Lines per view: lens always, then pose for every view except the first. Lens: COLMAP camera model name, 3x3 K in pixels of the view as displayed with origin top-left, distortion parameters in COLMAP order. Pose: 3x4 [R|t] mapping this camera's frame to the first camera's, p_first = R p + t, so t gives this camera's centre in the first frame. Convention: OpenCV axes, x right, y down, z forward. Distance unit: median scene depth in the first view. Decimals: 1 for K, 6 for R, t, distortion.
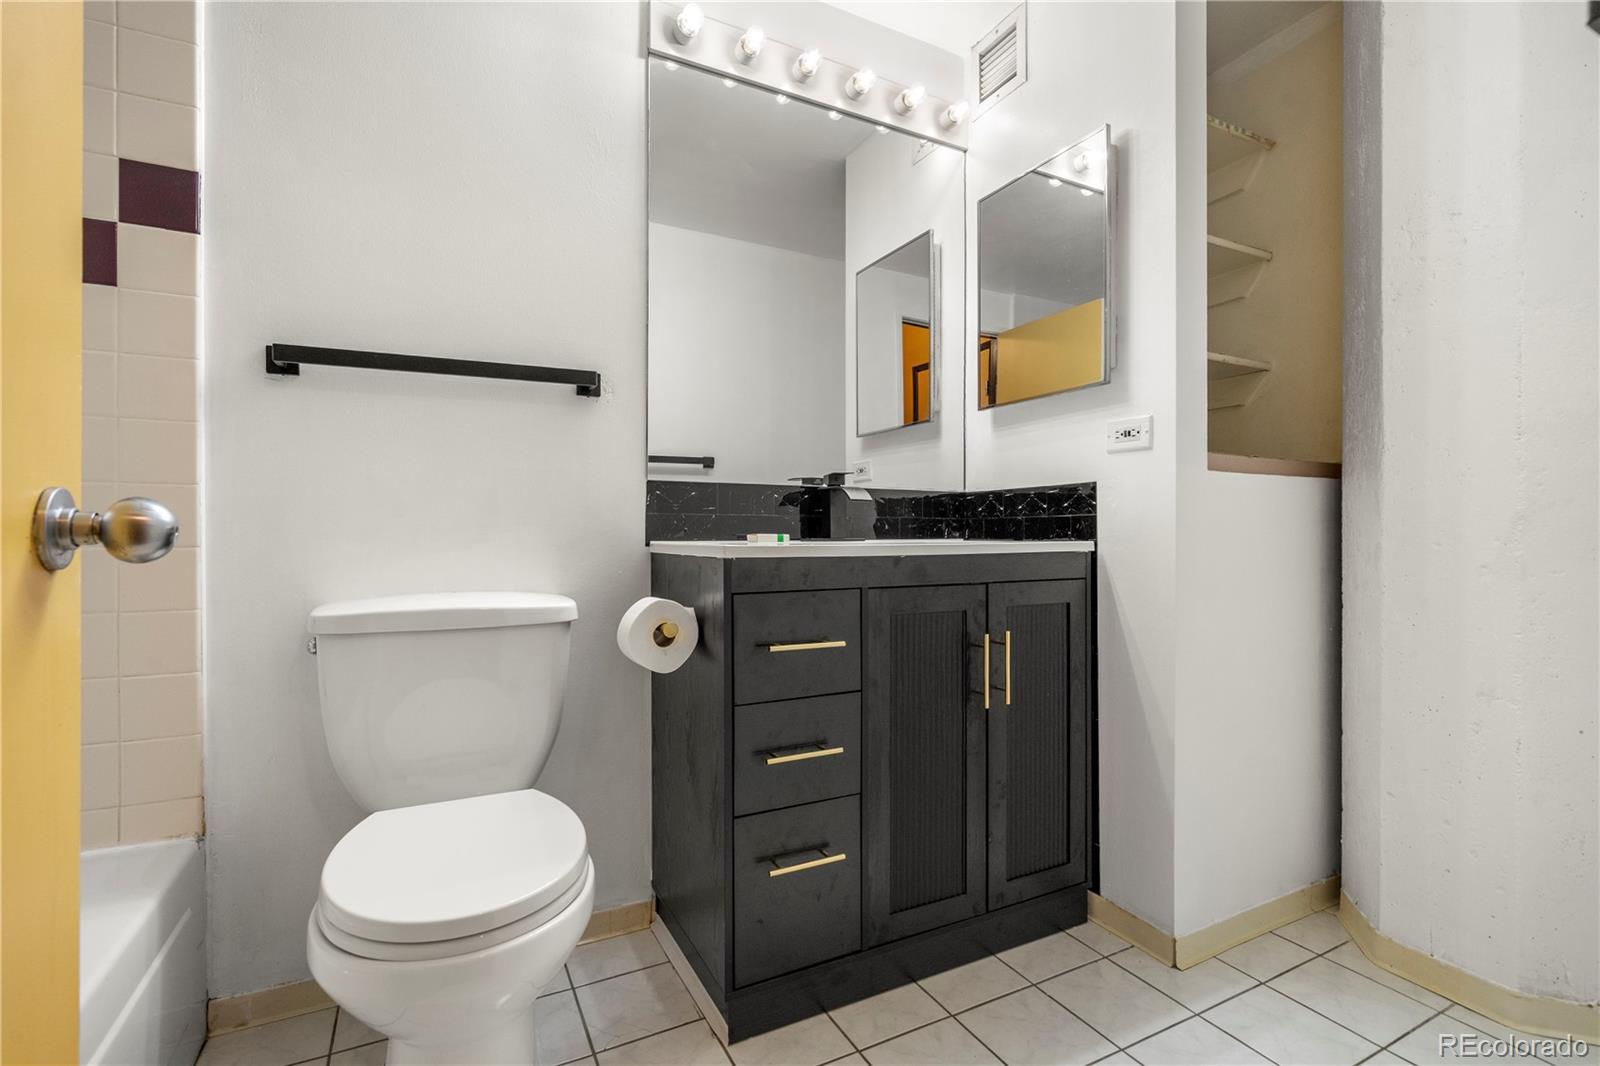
lens RADIAL K [[733.2, 0, 798.2], [0, 733.2, 536.3], [0, 0, 1]] dist [-0.009862, 0.004004]
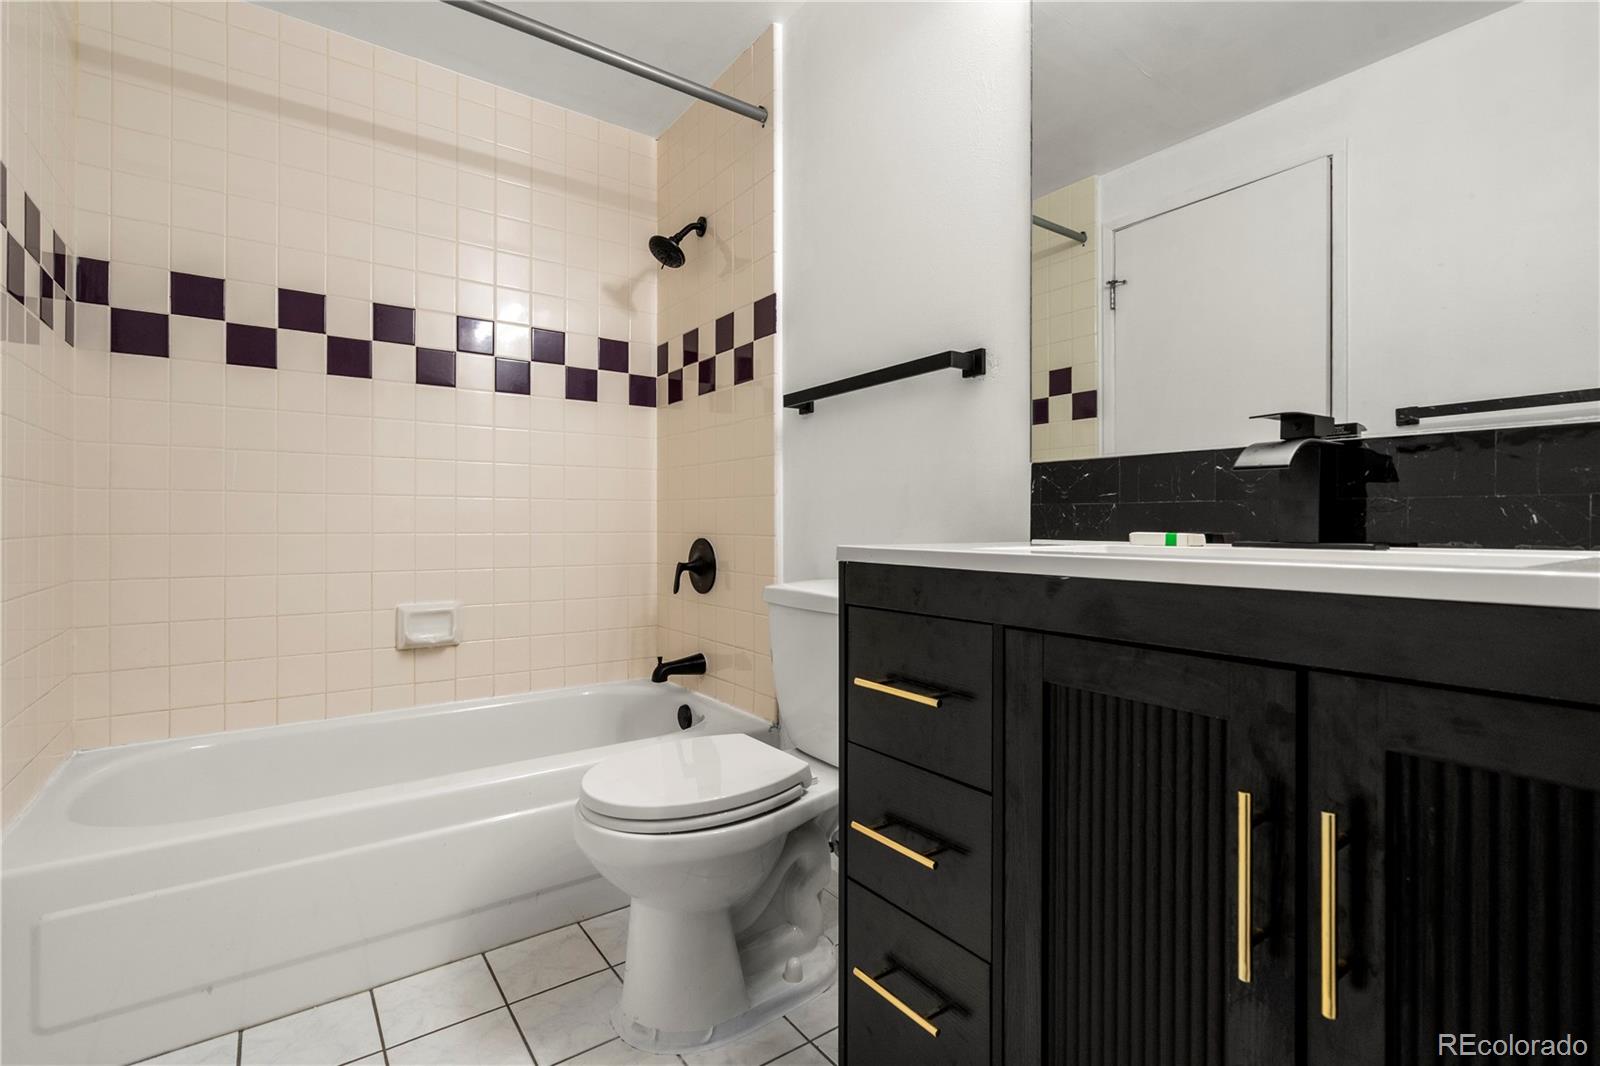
lens RADIAL K [[733.2, 0, 797.5], [0, 733.2, 524.0], [0, 0, 1]] dist [-0.009862, 0.004004]
pose [[0.149086, 0.001255, -0.988823, 0.616613], [-0.004990, 0.999987, 0.000517, -0.010443], [0.988812, 0.004857, 0.149091, 0.708571]]
